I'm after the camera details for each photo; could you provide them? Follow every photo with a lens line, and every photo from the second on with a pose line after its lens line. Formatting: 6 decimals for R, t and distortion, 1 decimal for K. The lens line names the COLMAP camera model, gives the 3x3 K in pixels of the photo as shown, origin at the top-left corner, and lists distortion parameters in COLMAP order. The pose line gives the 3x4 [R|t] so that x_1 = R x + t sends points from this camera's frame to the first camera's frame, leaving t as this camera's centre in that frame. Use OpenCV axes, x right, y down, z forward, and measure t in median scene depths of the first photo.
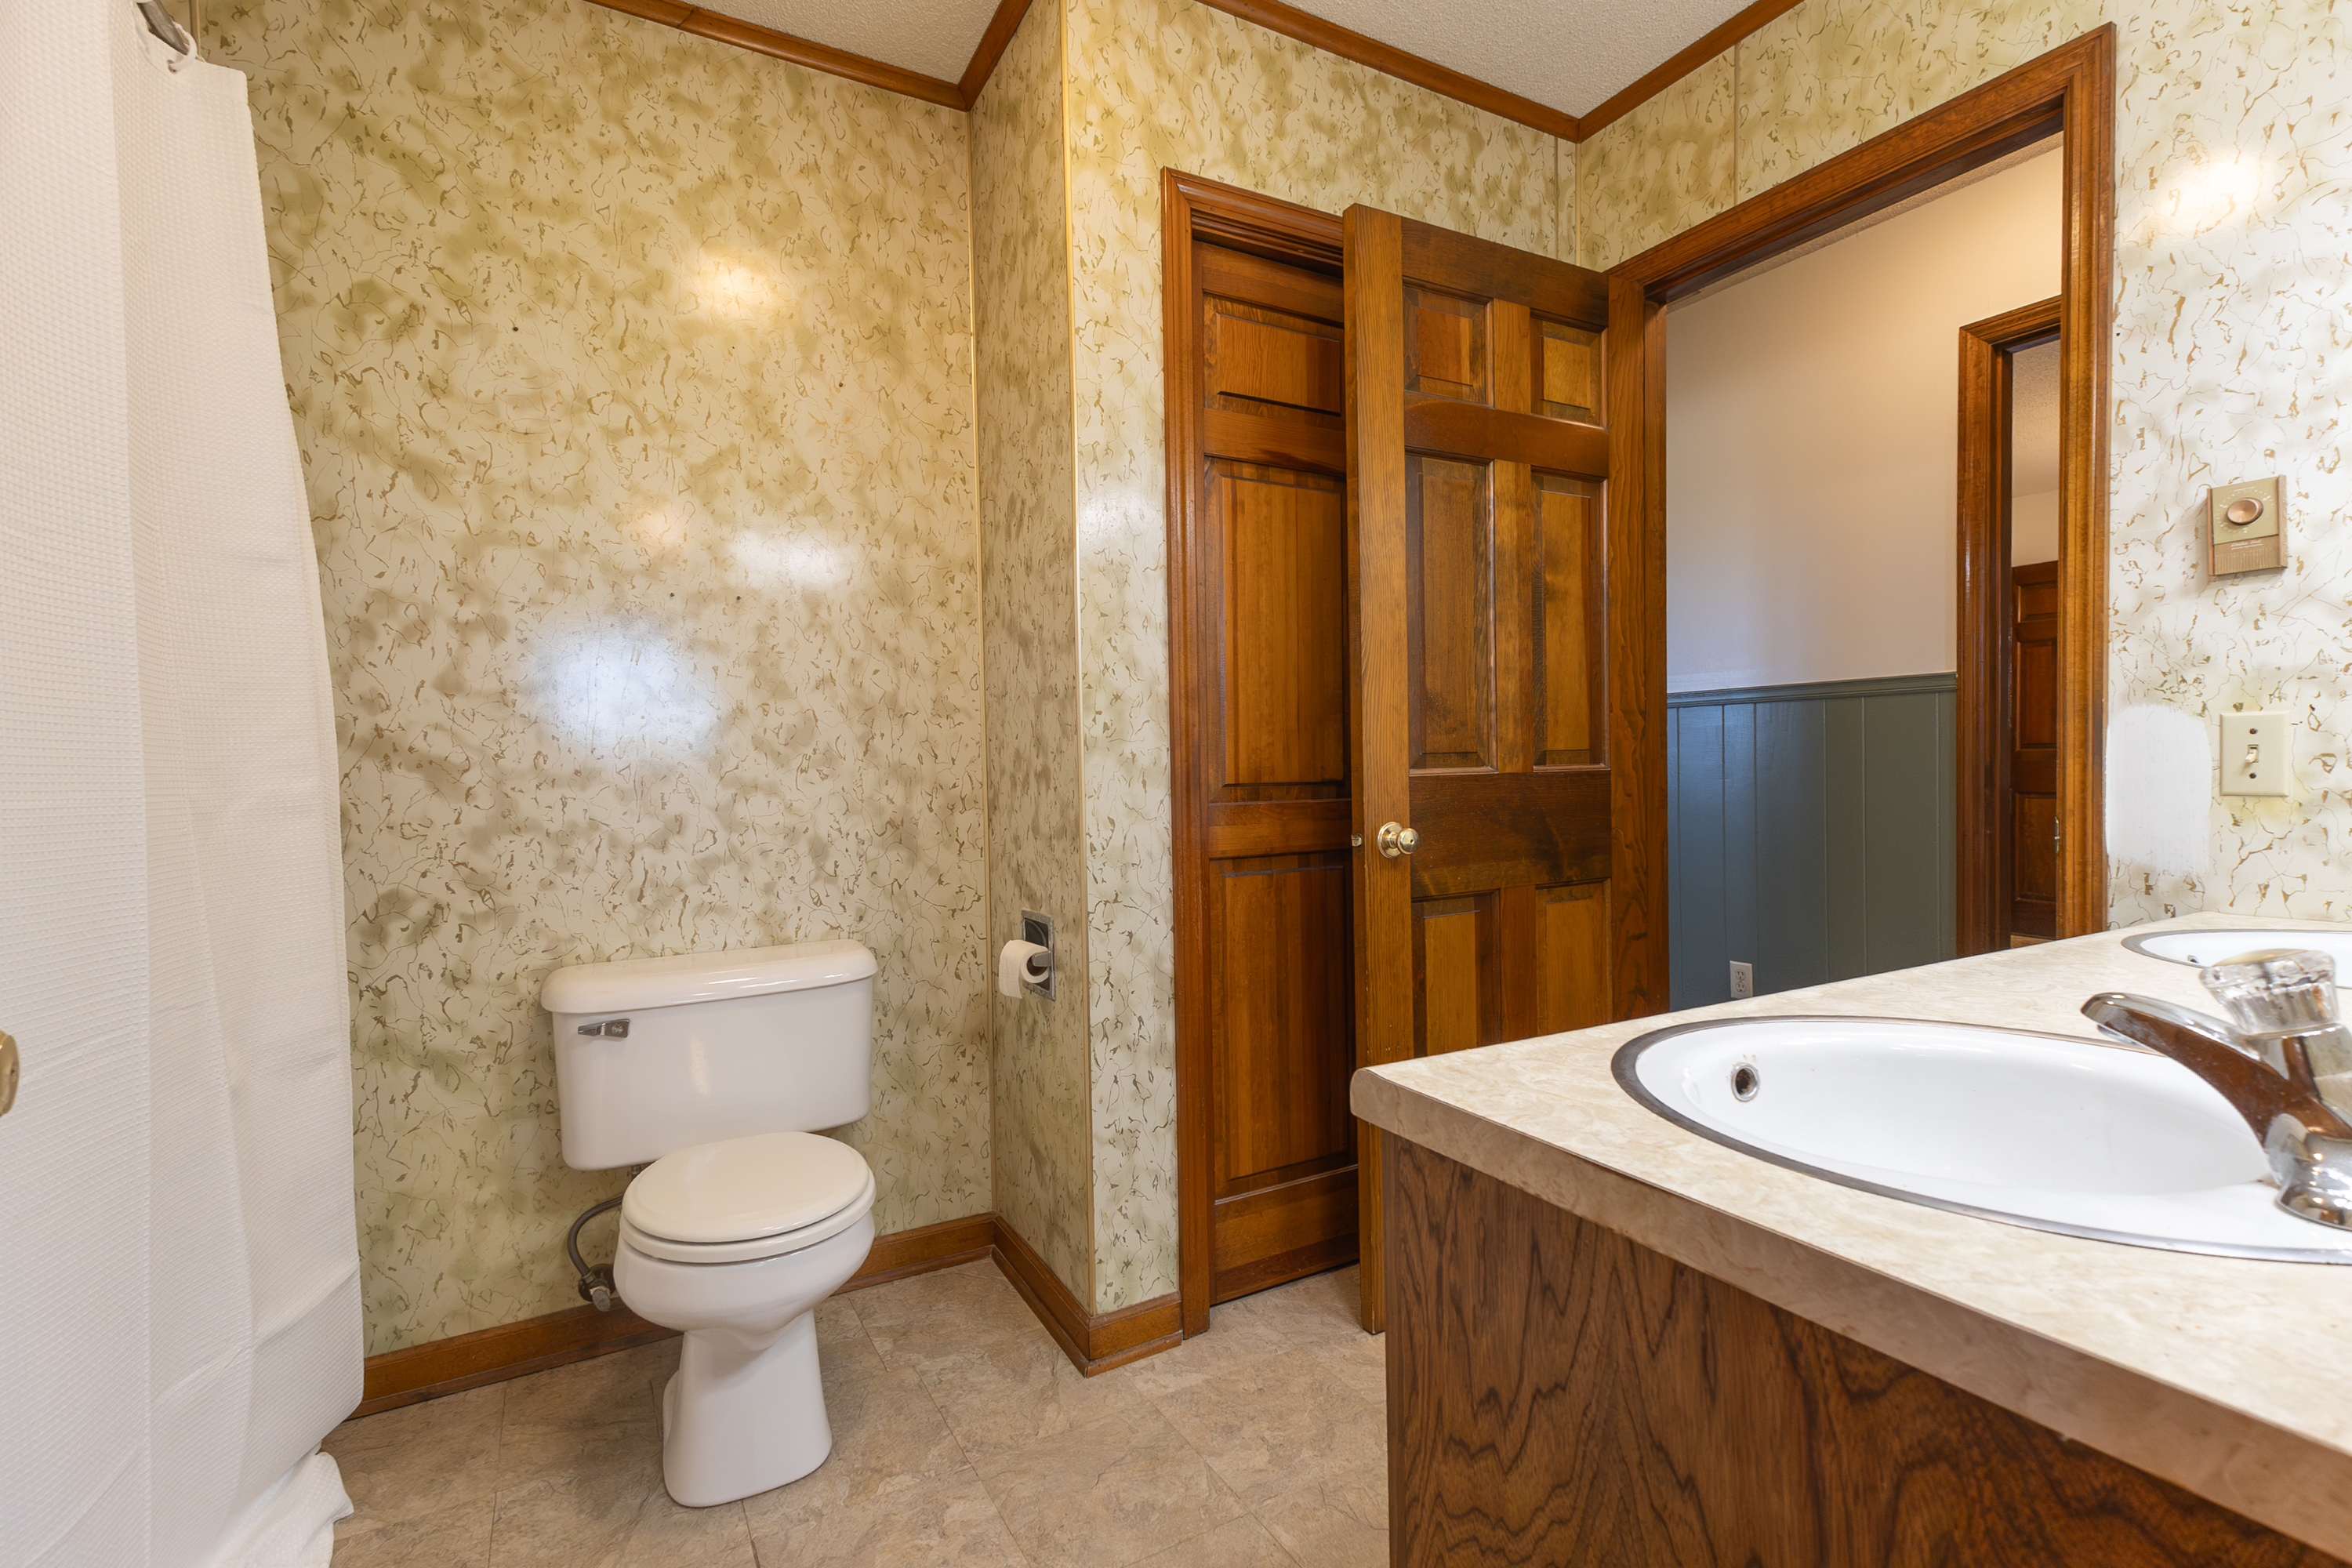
lens RADIAL K [[1073.3, 0, 1176.9], [0, 1073.3, 785.7], [0, 0, 1]] dist [0.019793, -0.003595]
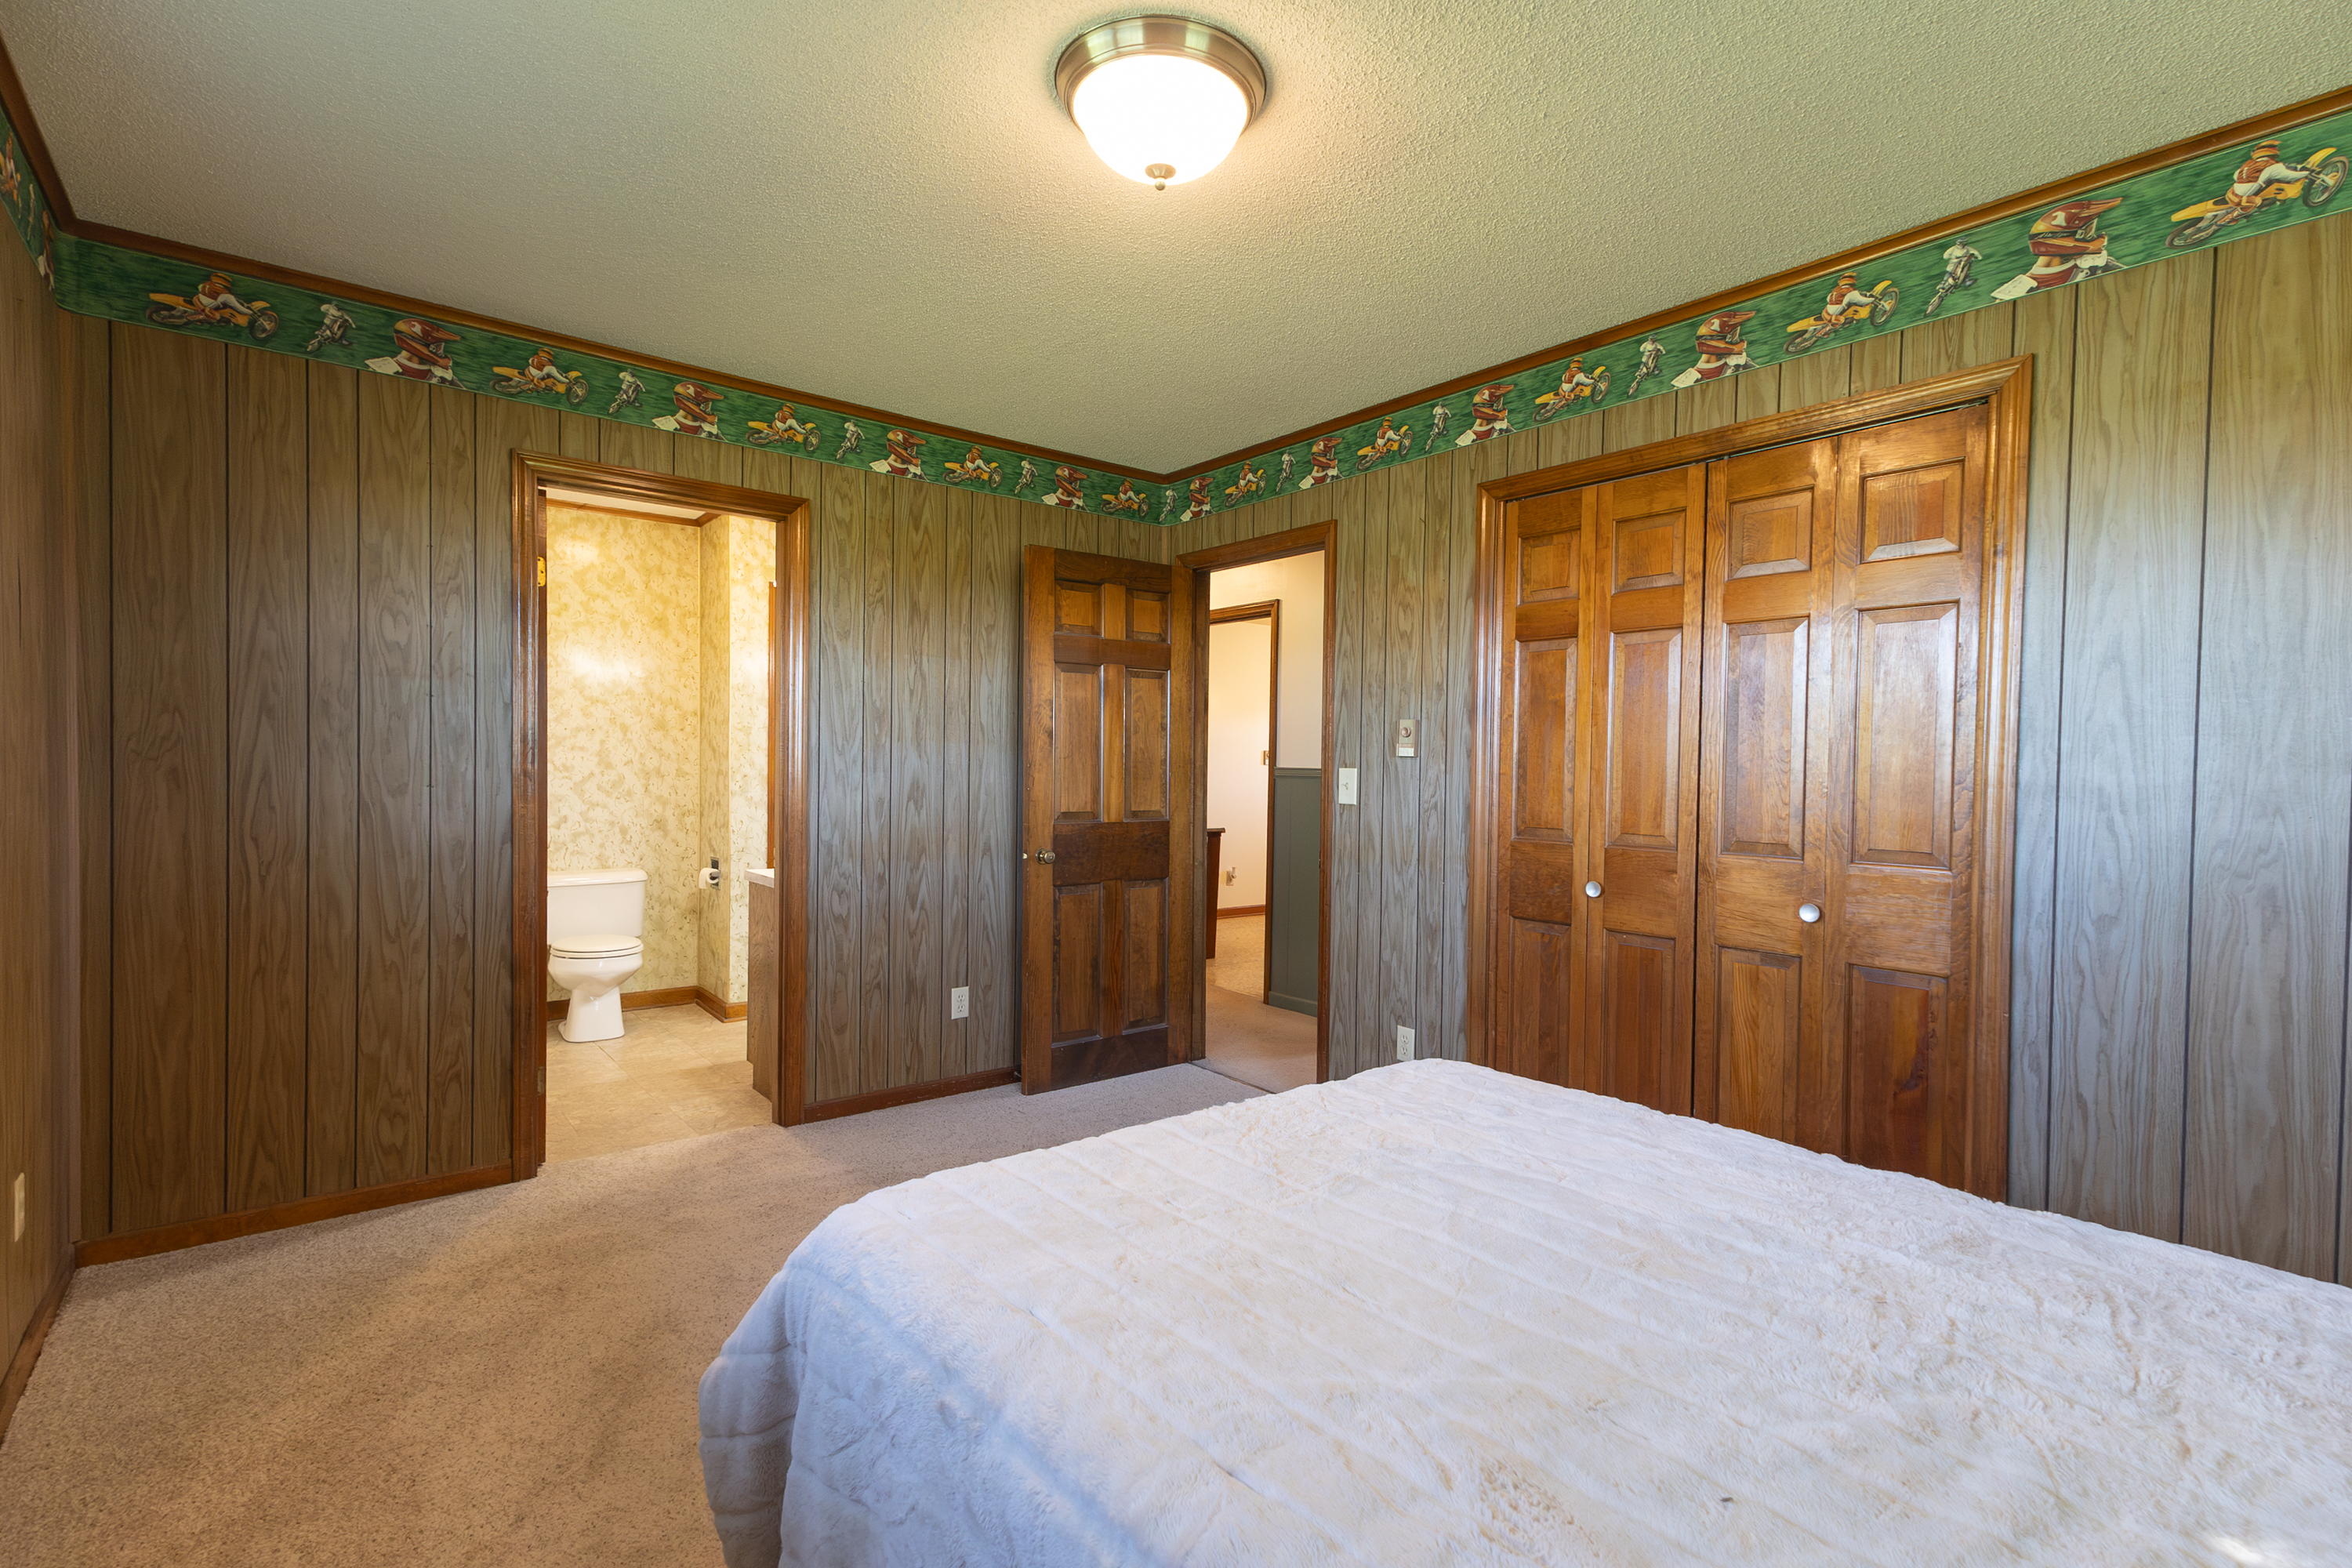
lens RADIAL K [[1073.3, 0, 1176.9], [0, 1073.3, 785.7], [0, 0, 1]] dist [0.019793, -0.003595]
pose [[0.985384, 0.028393, 0.167964, 0.492540], [-0.027321, 0.999589, -0.008685, -0.055722], [-0.168142, 0.003969, 0.985755, -1.631479]]
